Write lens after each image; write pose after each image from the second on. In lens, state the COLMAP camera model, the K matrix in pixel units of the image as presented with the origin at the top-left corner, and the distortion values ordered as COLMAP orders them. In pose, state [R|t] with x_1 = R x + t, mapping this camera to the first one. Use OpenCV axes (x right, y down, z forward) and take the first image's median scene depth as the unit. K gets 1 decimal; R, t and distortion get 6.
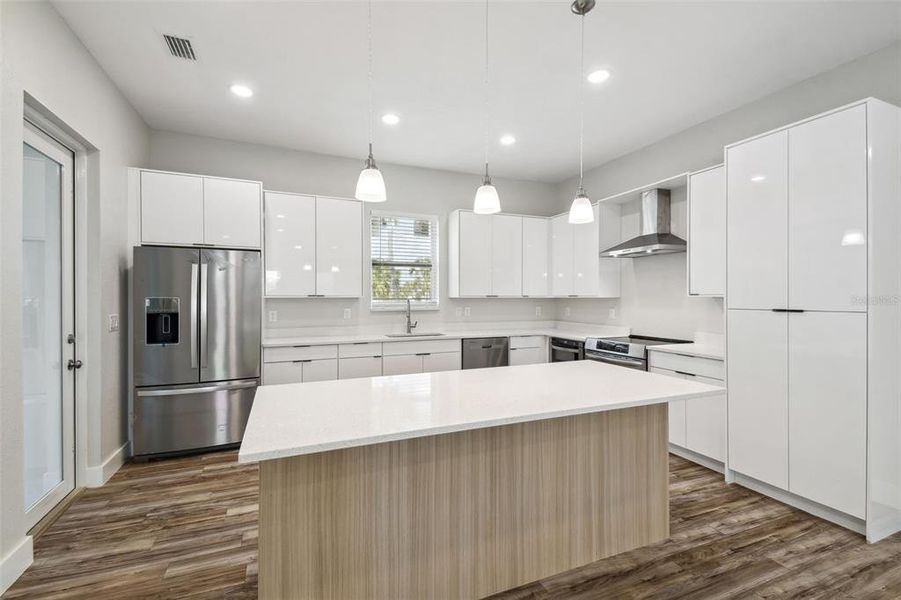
lens RADIAL K [[395.8, 0, 447.5], [0, 395.8, 294.5], [0, 0, 1]] dist [0.037111, -0.015626]
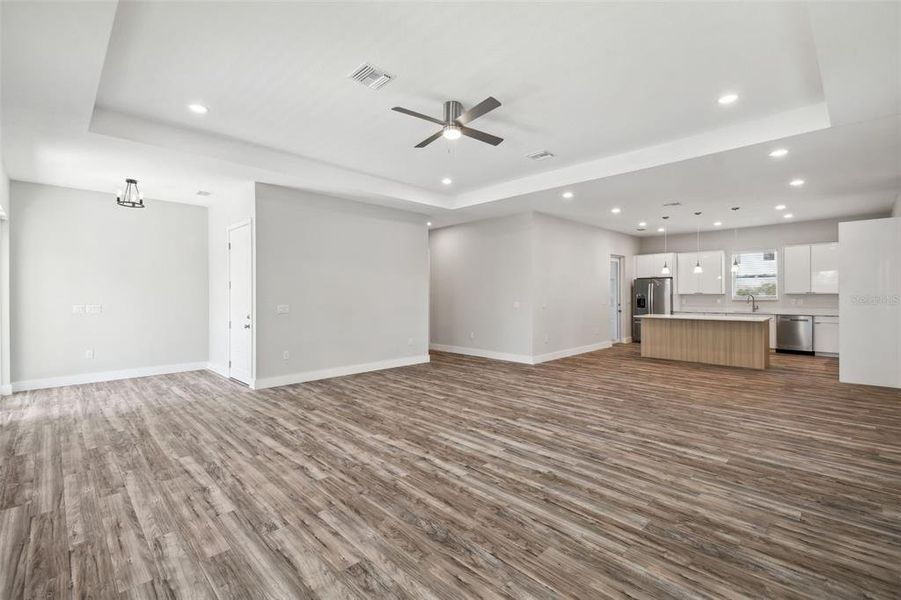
lens RADIAL K [[395.8, 0, 451.0], [0, 395.8, 297.2], [0, 0, 1]] dist [0.037111, -0.015626]
pose [[0.381326, 0.004580, -0.924429, 1.699721], [0.013443, 0.999855, 0.010499, -0.023754], [0.924343, -0.016431, 0.381209, -1.673729]]
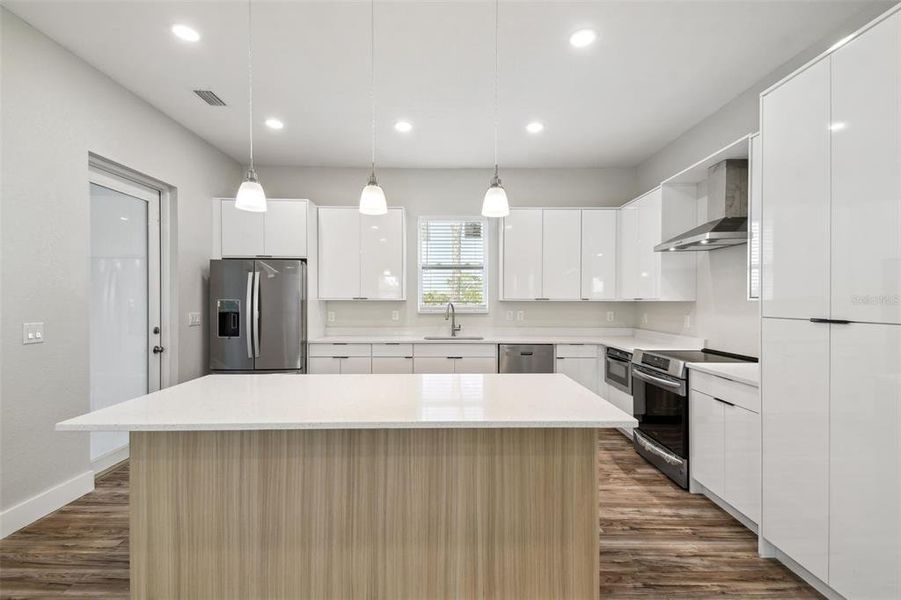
lens RADIAL K [[395.8, 0, 448.5], [0, 395.8, 298.5], [0, 0, 1]] dist [0.037111, -0.015626]
pose [[0.928585, 0.000921, -0.371118, 0.374804], [-0.000008, 0.999997, 0.002462, 0.000446], [0.371119, -0.002284, 0.928582, 0.096378]]
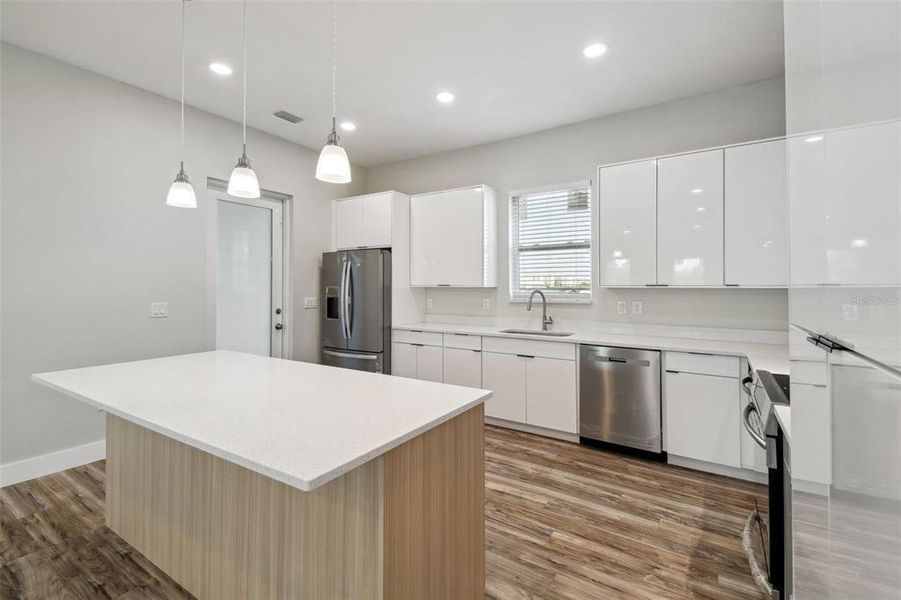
lens RADIAL K [[395.8, 0, 448.9], [0, 395.8, 282.3], [0, 0, 1]] dist [0.037111, -0.015626]
pose [[0.570133, -0.009815, -0.821494, 0.680155], [0.004088, 0.999950, -0.009110, 0.005625], [0.821542, 0.001836, 0.570144, 0.511680]]
